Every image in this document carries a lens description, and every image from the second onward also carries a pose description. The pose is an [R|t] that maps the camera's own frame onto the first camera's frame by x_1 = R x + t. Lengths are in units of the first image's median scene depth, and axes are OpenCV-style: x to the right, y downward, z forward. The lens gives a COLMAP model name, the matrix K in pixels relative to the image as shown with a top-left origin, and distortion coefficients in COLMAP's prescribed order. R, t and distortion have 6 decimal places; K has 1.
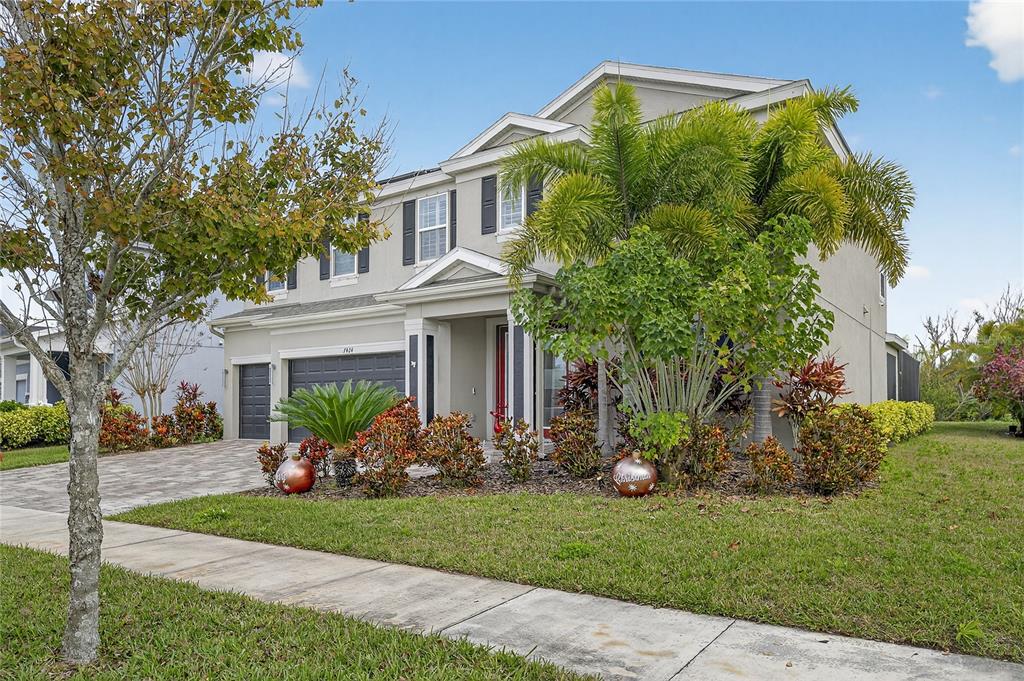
lens RADIAL K [[675.0, 0, 510.6], [0, 675.0, 393.7], [0, 0, 1]] dist [0.007396, 0.001742]
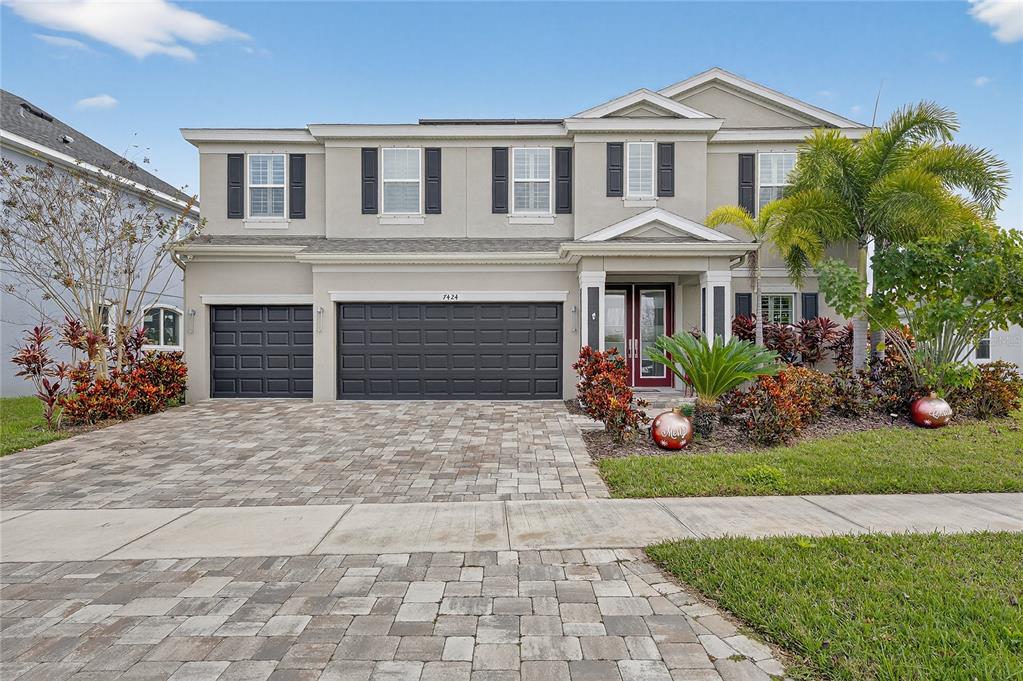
lens RADIAL K [[574.9, 0, 509.5], [0, 574.9, 368.8], [0, 0, 1]] dist [0.003288, 0.000465]
pose [[0.821737, -0.006657, 0.569828, -2.370077], [-0.013476, 0.999425, 0.031109, 0.033385], [-0.569708, -0.033242, 0.821175, 1.146548]]
